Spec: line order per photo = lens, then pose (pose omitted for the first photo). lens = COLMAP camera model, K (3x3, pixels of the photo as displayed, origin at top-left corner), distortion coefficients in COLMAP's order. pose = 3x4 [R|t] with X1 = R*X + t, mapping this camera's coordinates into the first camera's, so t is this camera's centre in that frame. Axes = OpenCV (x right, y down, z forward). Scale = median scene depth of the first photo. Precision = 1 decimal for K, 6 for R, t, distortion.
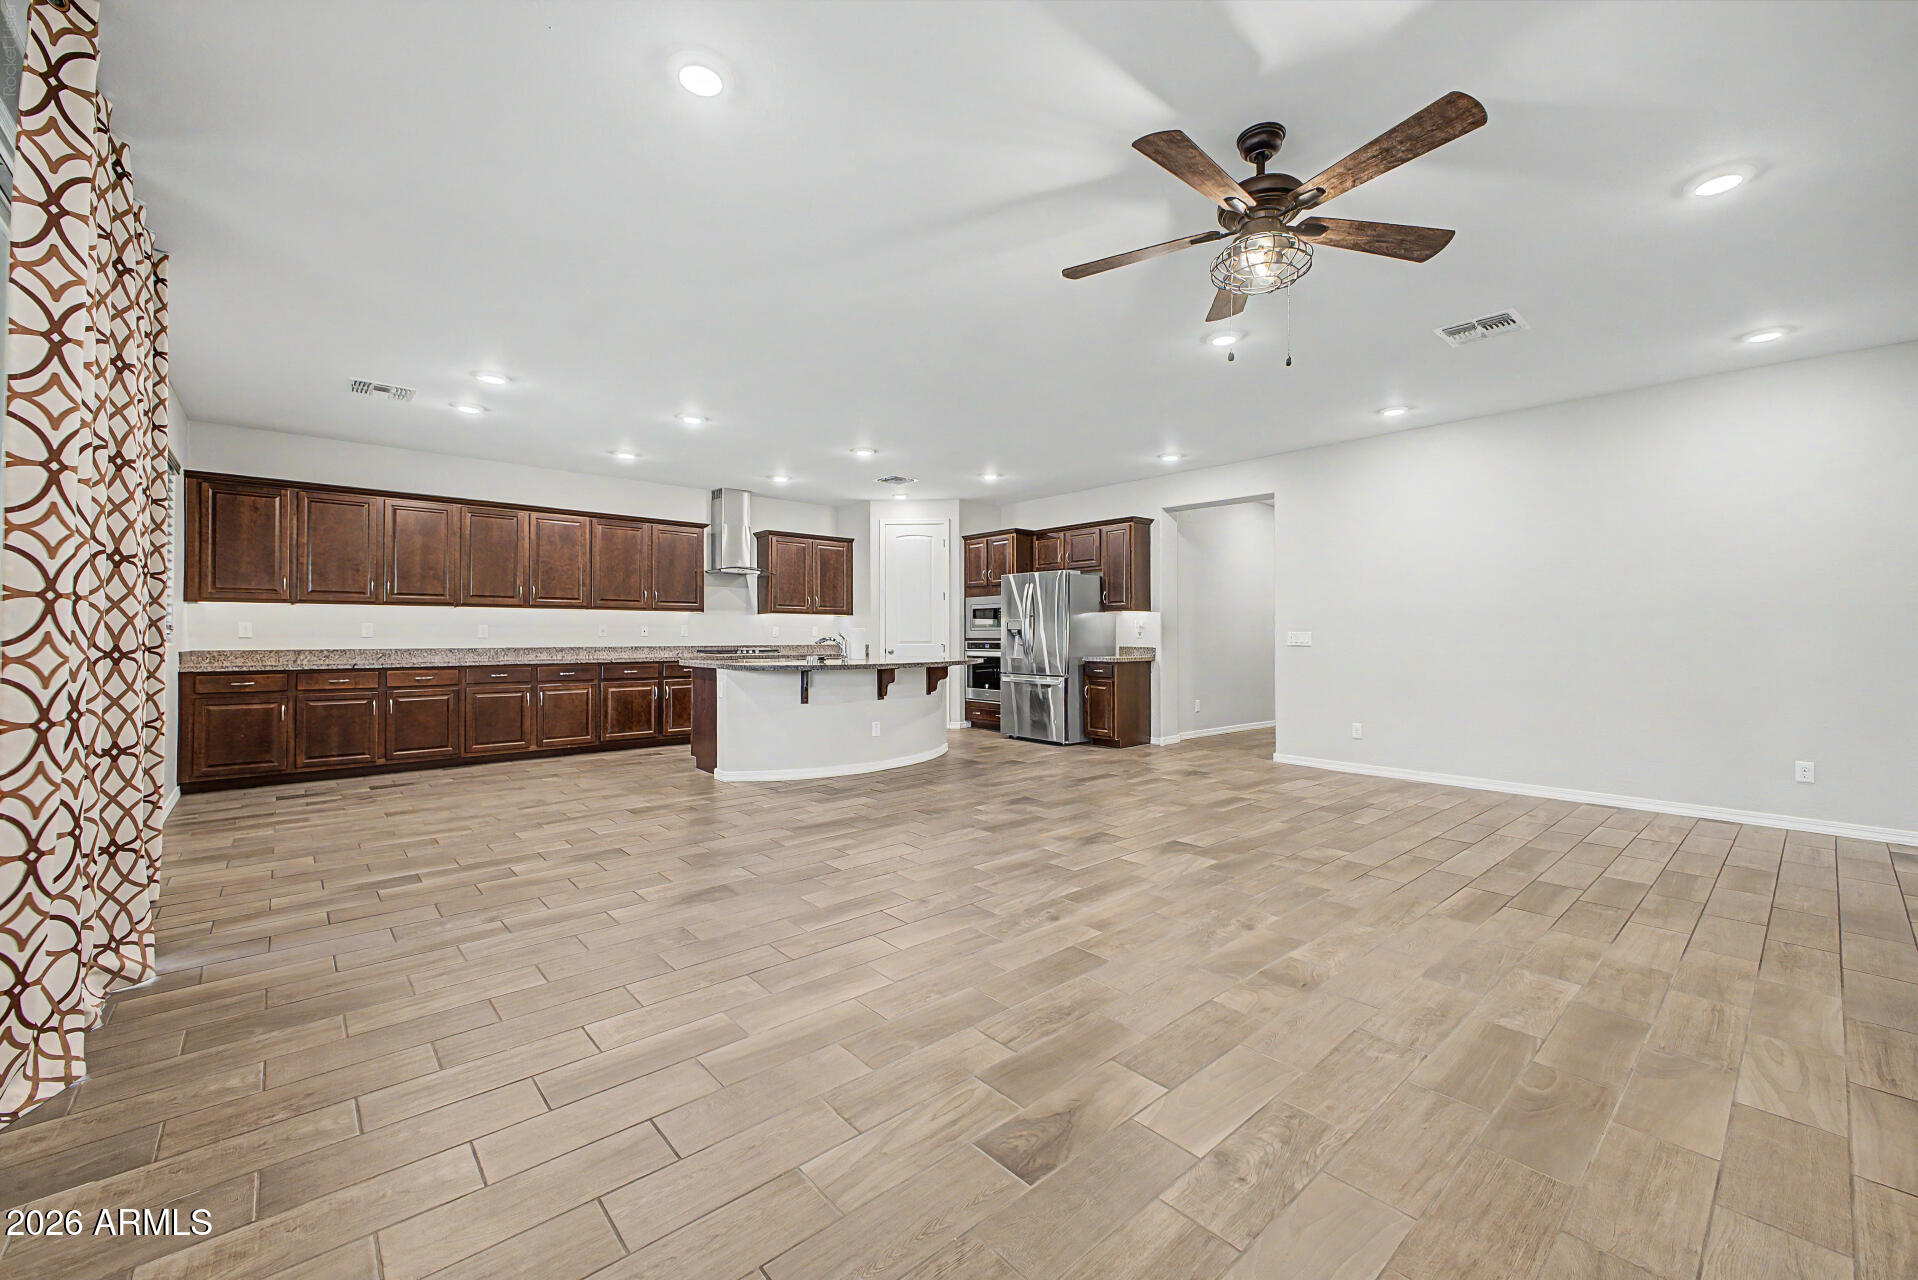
lens RADIAL K [[763.7, 0, 976.4], [0, 763.7, 626.7], [0, 0, 1]] dist [0.013804, -0.000319]
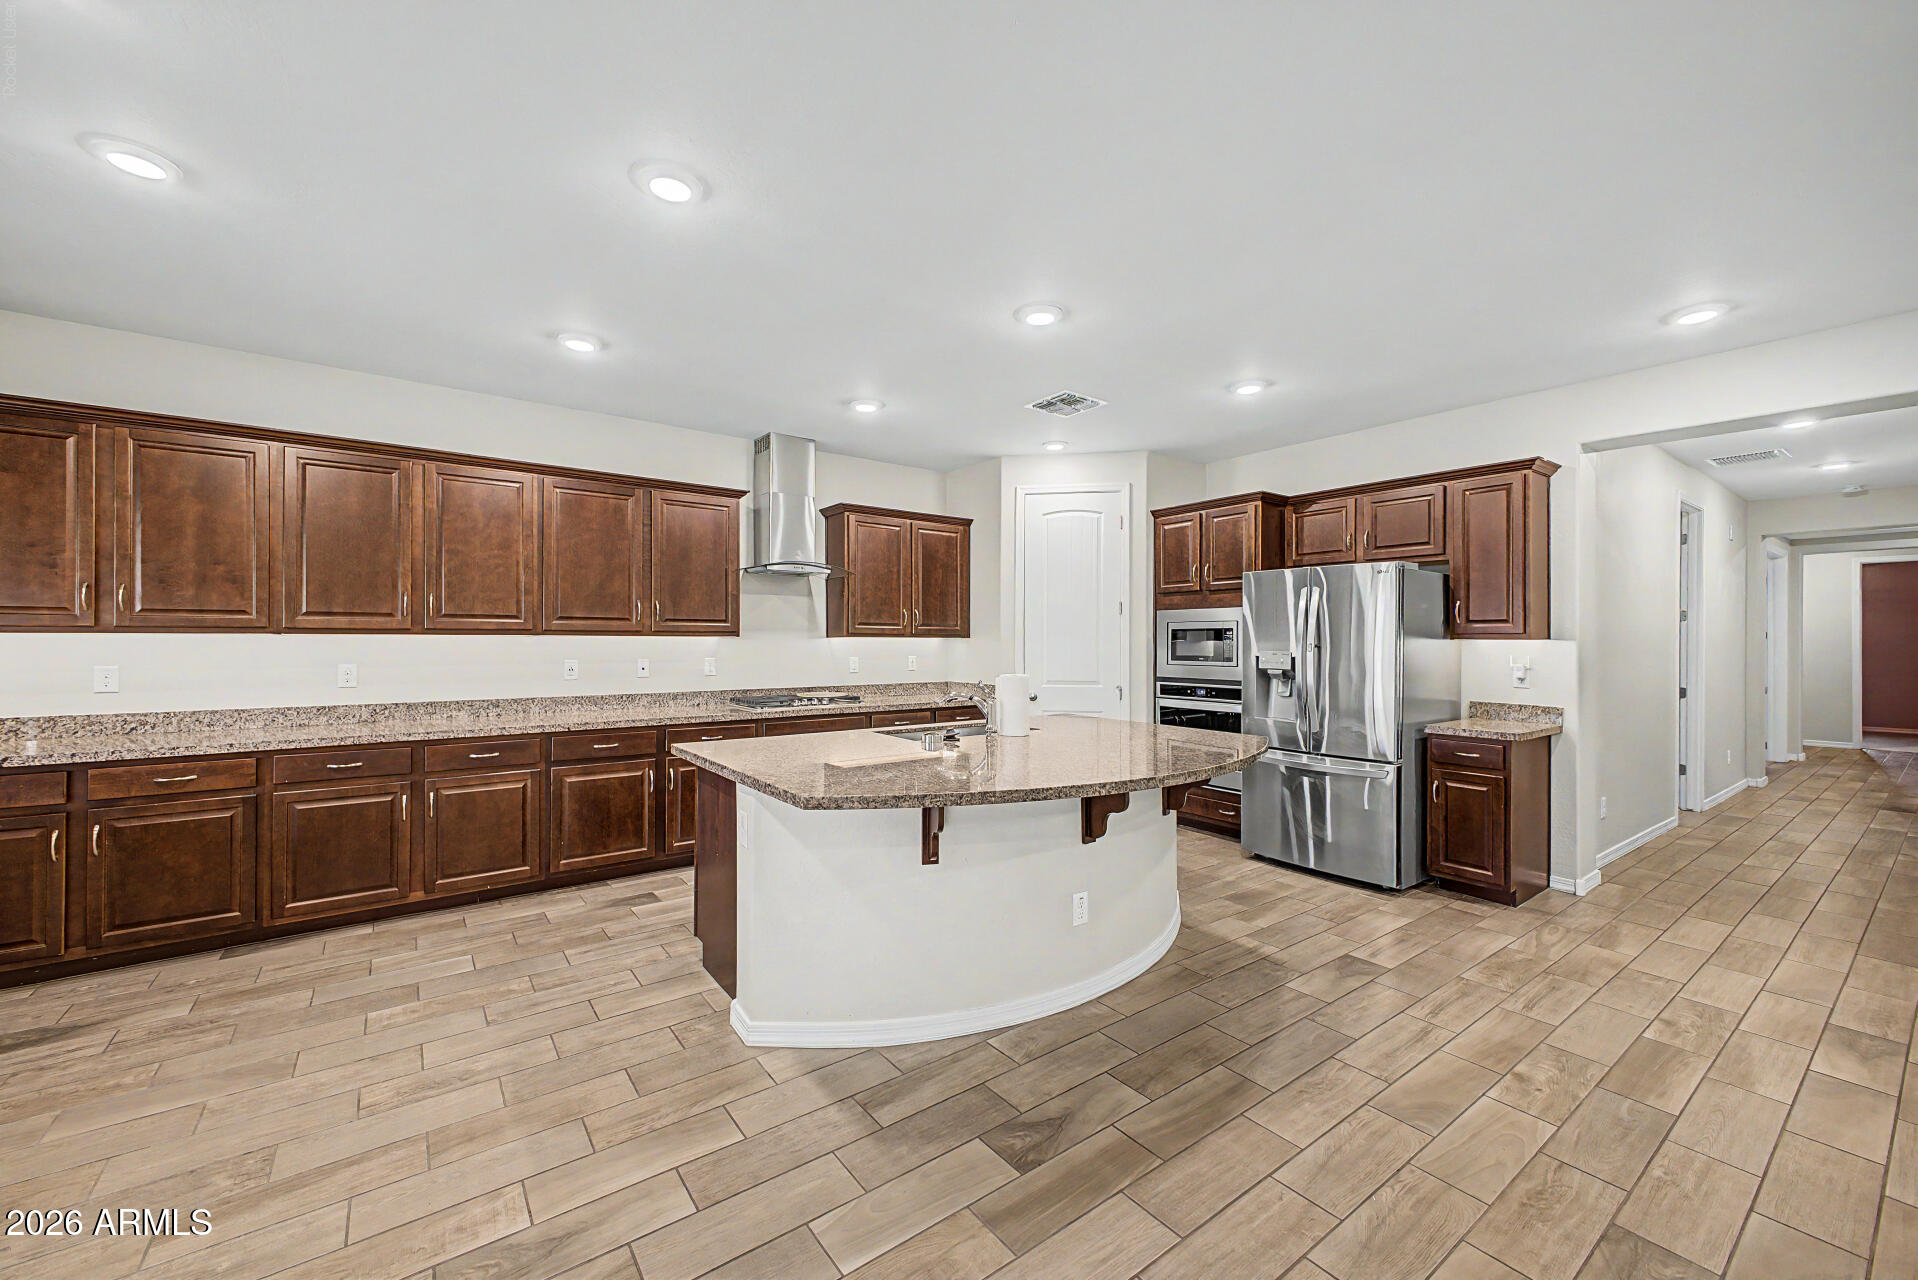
lens RADIAL K [[763.7, 0, 969.3], [0, 763.7, 636.4], [0, 0, 1]] dist [0.013804, -0.000319]
pose [[0.995376, 0.002729, -0.096019, -0.121882], [-0.002163, 0.999980, 0.005993, -0.024066], [0.096033, -0.005757, 0.995361, 0.431643]]
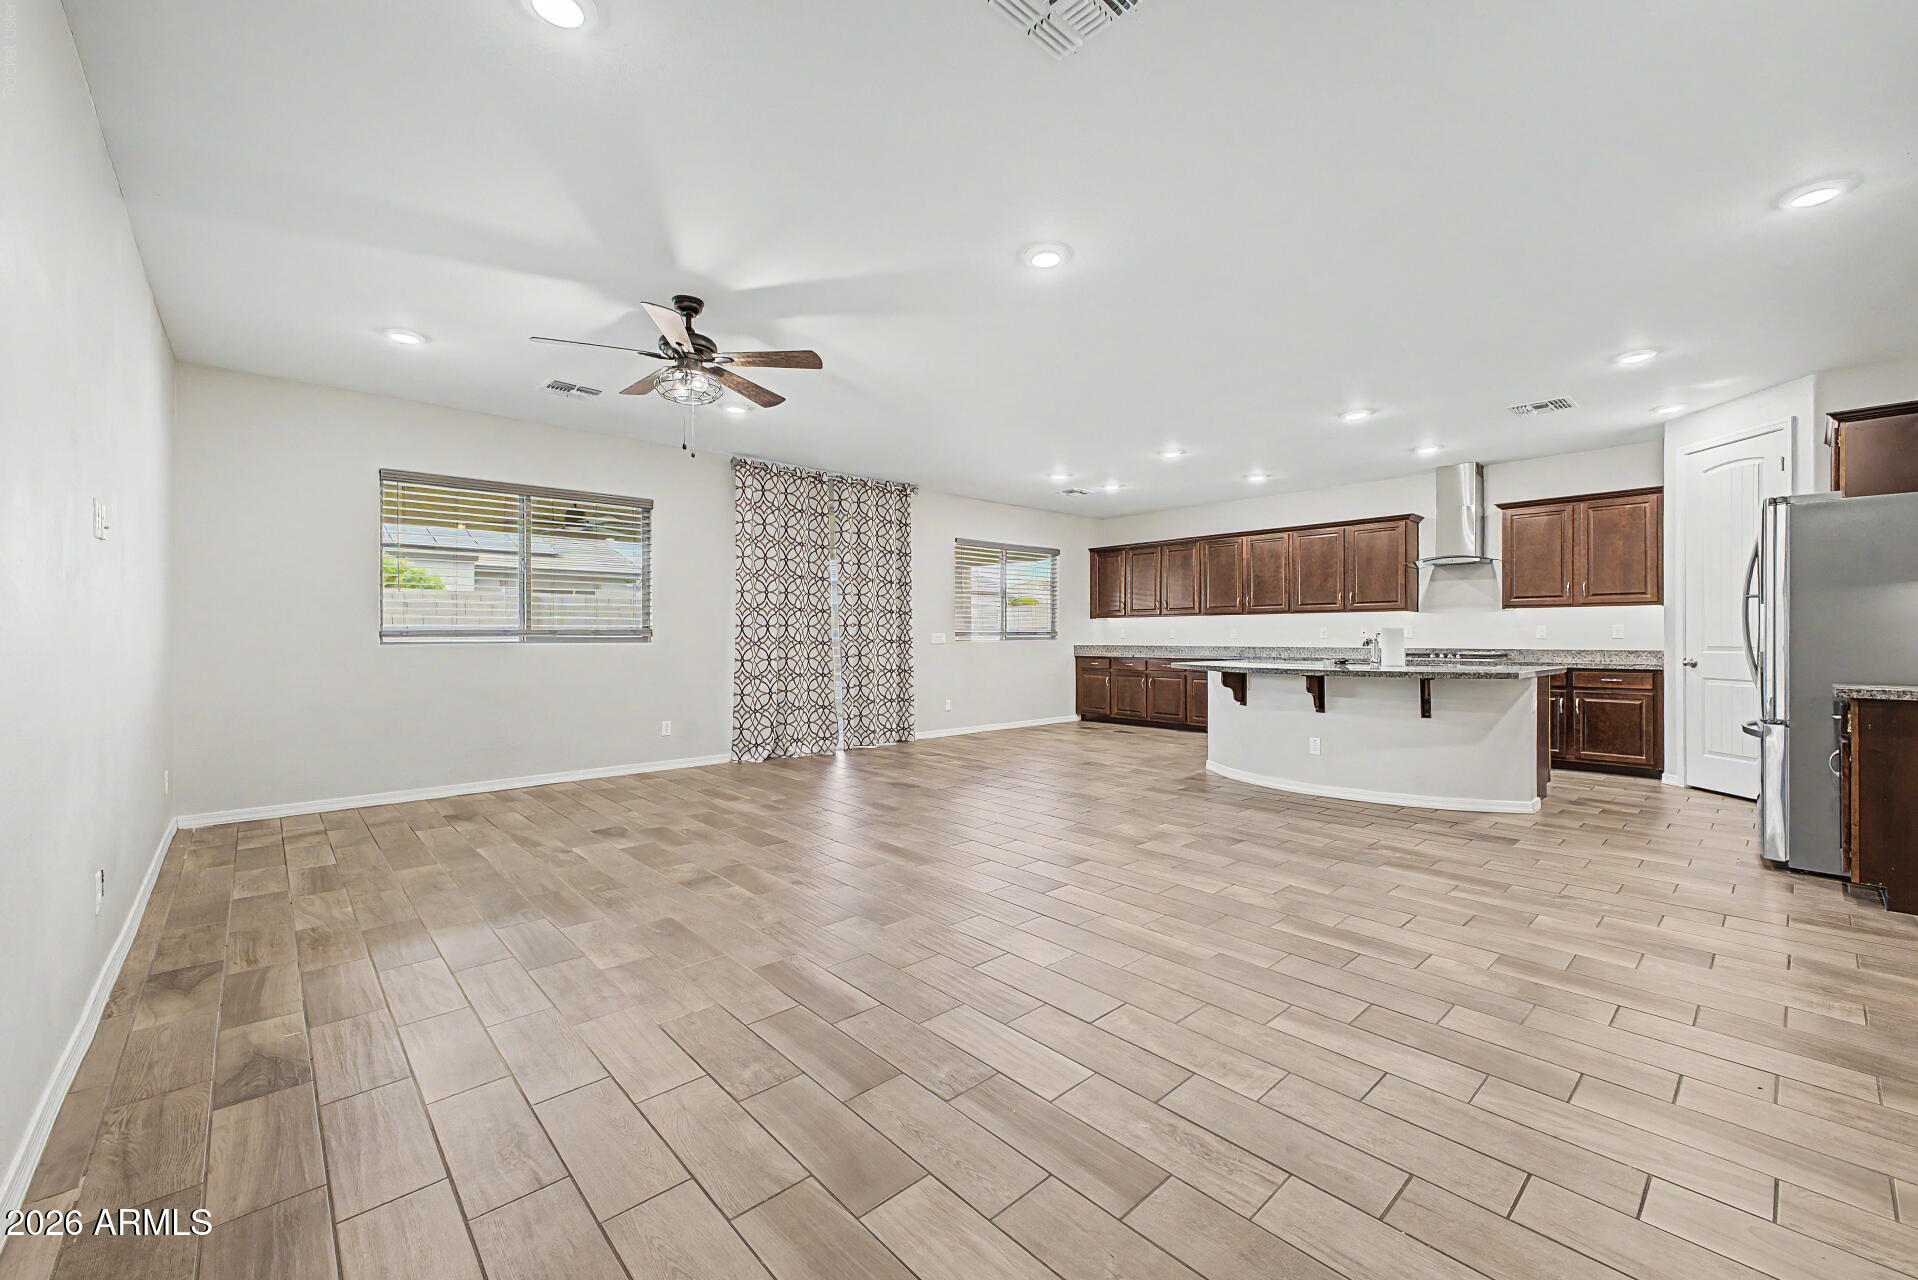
lens RADIAL K [[763.7, 0, 962.5], [0, 763.7, 651.0], [0, 0, 1]] dist [0.013804, -0.000319]
pose [[0.005943, 0.017927, -0.999822, 0.586822], [0.012062, 0.999765, 0.017997, 0.006168], [0.999910, -0.012167, 0.005725, 0.480145]]
